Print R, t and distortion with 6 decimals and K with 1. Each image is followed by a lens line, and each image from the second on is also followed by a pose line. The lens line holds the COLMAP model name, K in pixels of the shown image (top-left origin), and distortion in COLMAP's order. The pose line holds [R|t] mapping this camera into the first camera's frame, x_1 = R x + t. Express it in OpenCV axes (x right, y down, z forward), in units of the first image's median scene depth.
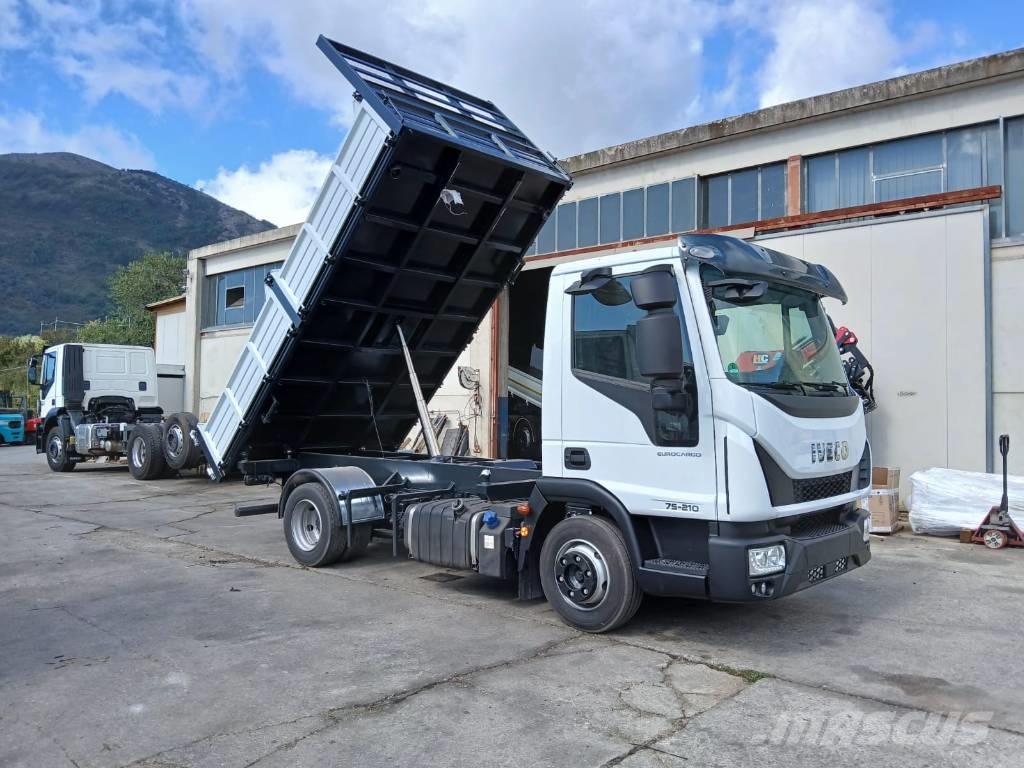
lens RADIAL K [[799.3, 0, 501.8], [0, 799.3, 370.5], [0, 0, 1]] dist [0.019309, -0.071638]
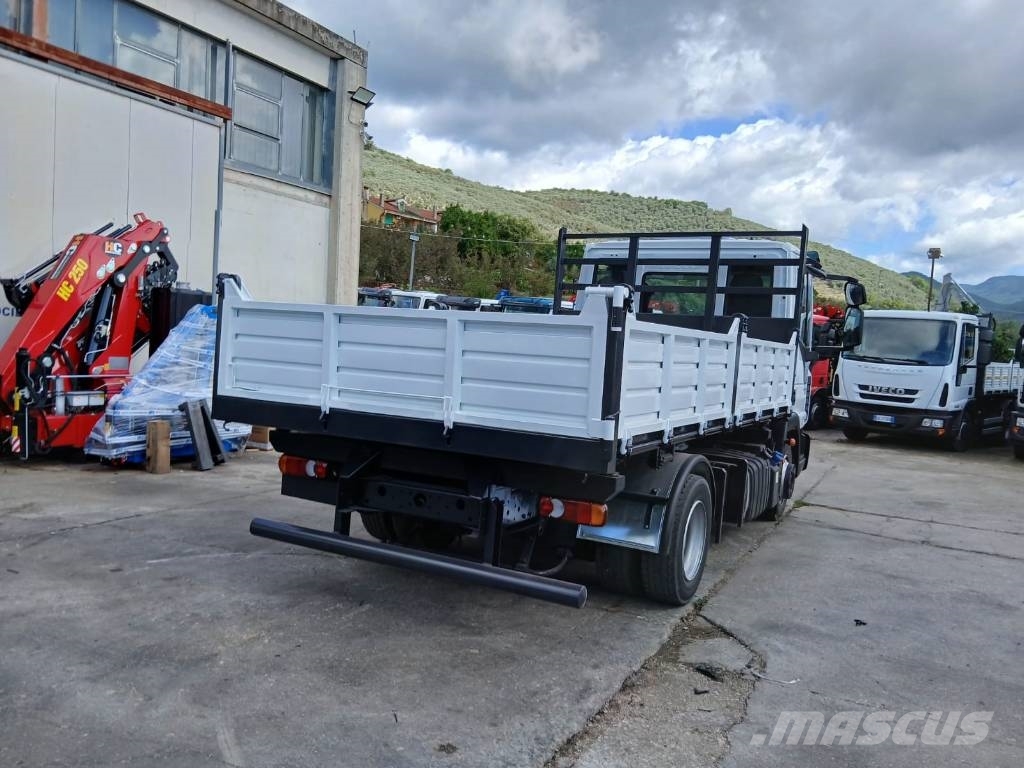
lens RADIAL K [[827.3, 0, 509.3], [0, 827.3, 401.7], [0, 0, 1]] dist [0.011720, -0.059367]
pose [[-0.234477, -0.093554, 0.967610, -1.216084], [-0.107693, 0.991732, 0.069789, 0.076686], [-0.966138, -0.087841, -0.242613, 1.906342]]
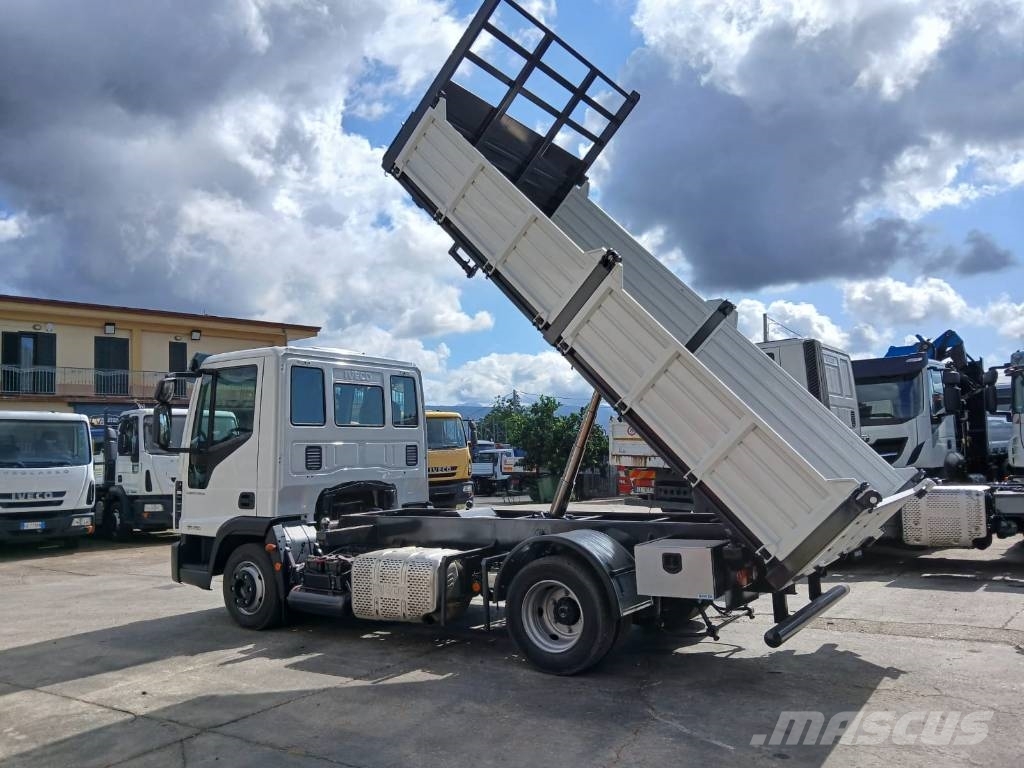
lens RADIAL K [[813.4, 0, 503.6], [0, 813.4, 390.0], [0, 0, 1]] dist [0.012038, -0.056592]
pose [[-0.989111, 0.007631, -0.146975, 0.145124], [0.026427, 0.991632, -0.126363, 0.132240], [0.144781, -0.128871, -0.981036, 2.838982]]
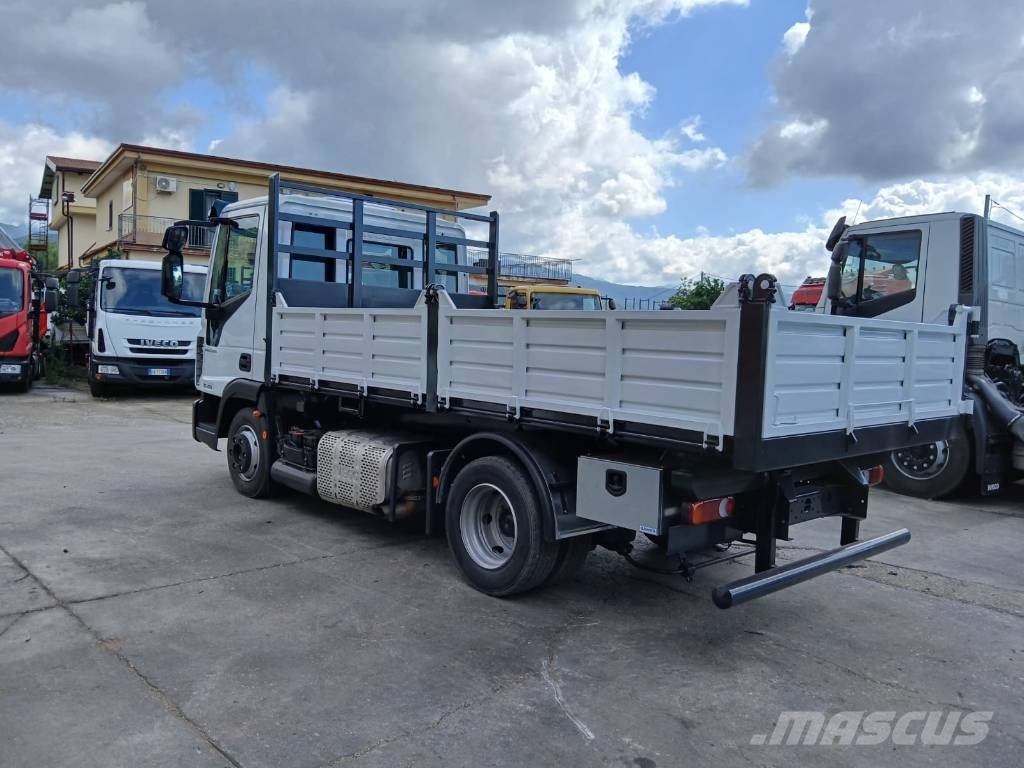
lens RADIAL K [[813.4, 0, 501.7], [0, 813.4, 391.5], [0, 0, 1]] dist [0.012038, -0.056592]
pose [[-0.994144, -0.056345, 0.092213, -0.159341], [-0.053961, 0.998146, 0.028145, 0.121282], [-0.093628, 0.023005, -0.995341, 2.641288]]
